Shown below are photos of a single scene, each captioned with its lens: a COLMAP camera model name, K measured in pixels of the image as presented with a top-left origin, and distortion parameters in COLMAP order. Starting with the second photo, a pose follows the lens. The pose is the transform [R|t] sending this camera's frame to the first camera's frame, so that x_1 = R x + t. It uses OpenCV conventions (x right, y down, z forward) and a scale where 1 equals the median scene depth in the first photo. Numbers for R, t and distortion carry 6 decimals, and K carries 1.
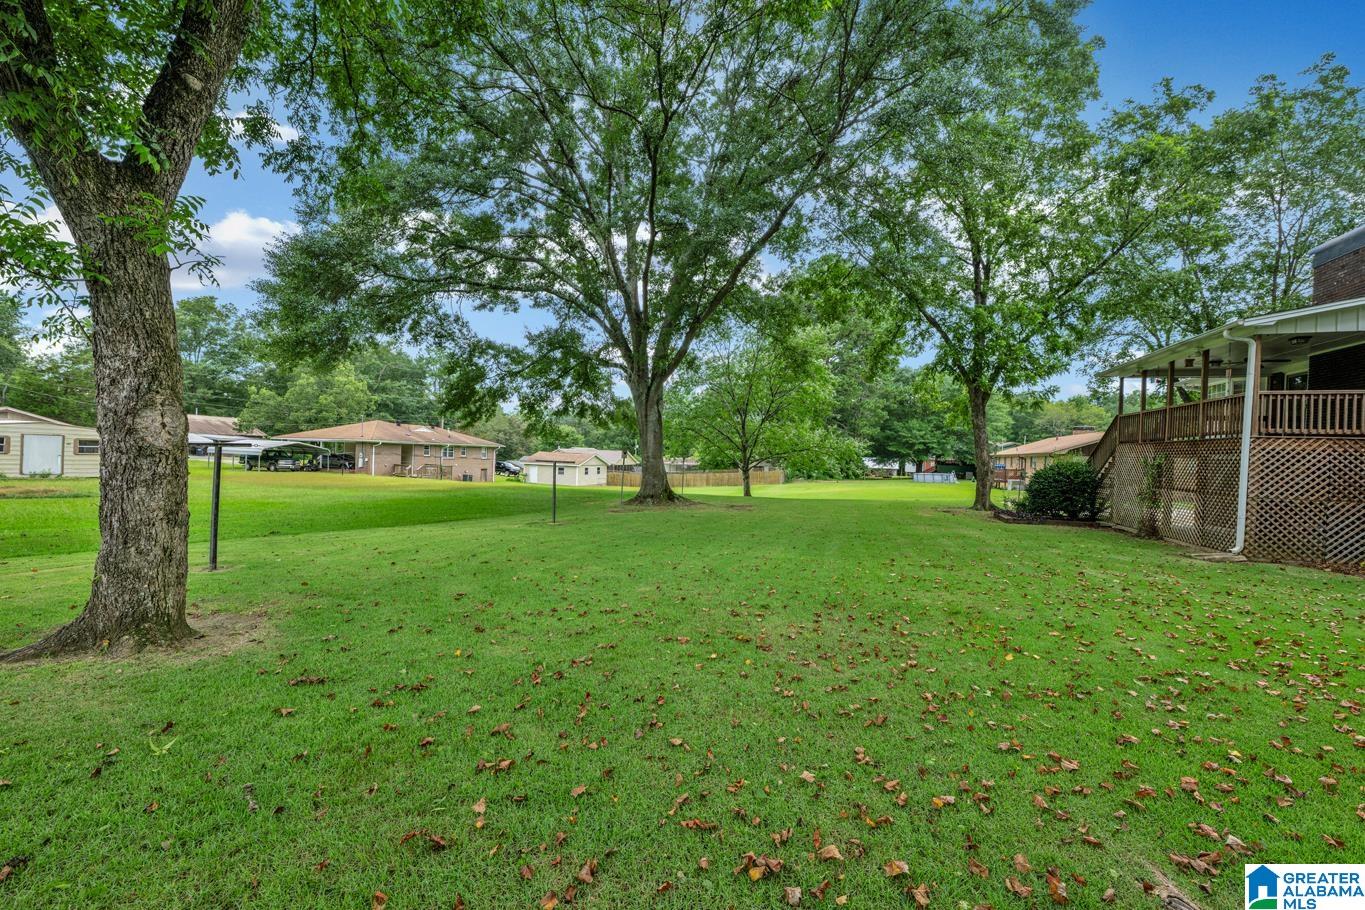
lens RADIAL K [[543.9, 0, 682.5], [0, 543.9, 455.0], [0, 0, 1]] dist [-0.002104, -0.000231]
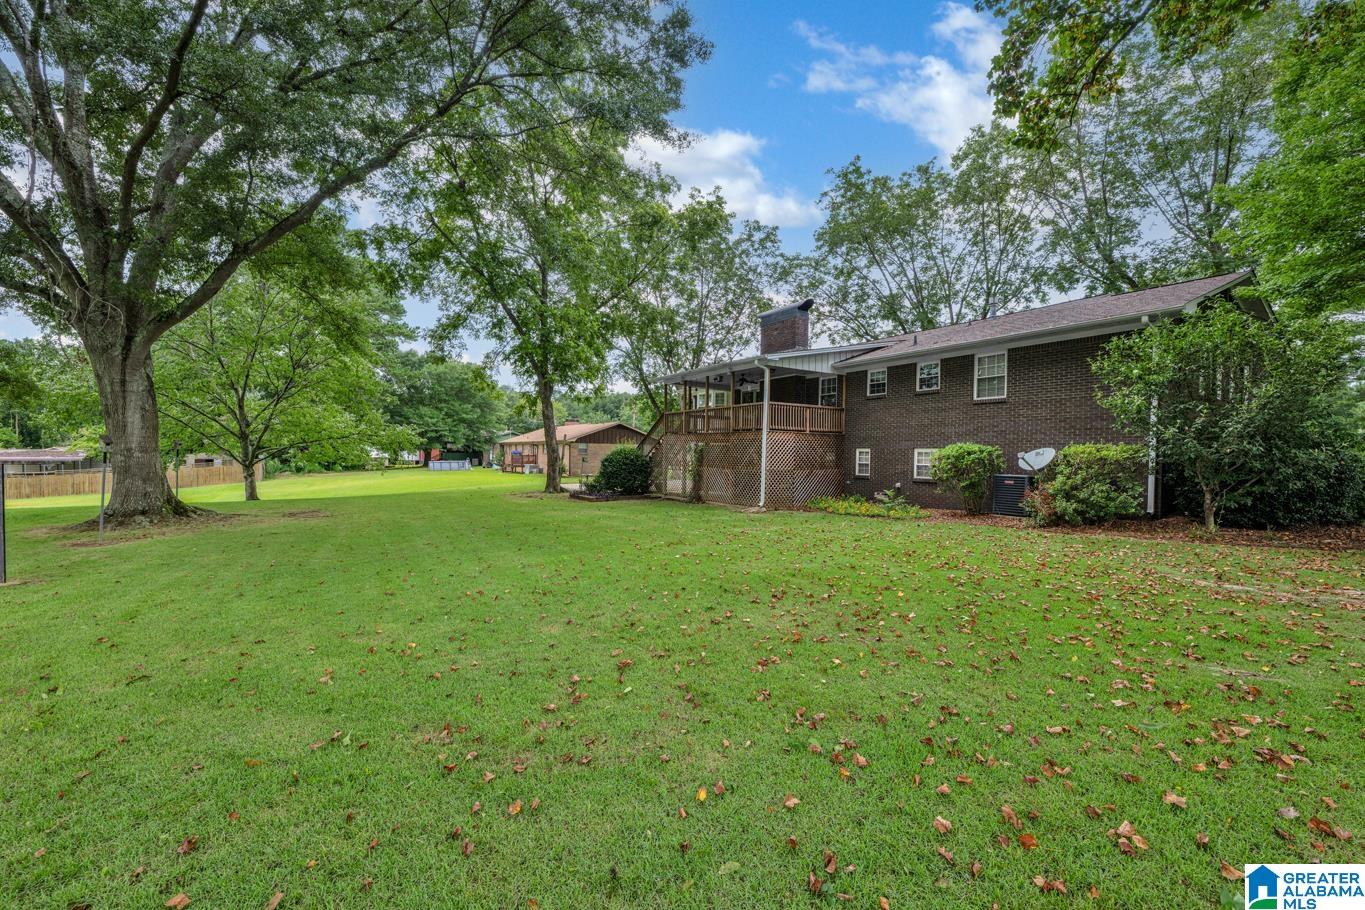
lens RADIAL K [[543.9, 0, 682.5], [0, 543.9, 455.0], [0, 0, 1]] dist [-0.002104, -0.000231]
pose [[0.608133, -0.022943, 0.793504, -0.168446], [0.004060, 0.999659, 0.025792, -0.003375], [-0.793825, -0.012463, 0.608019, 0.125603]]
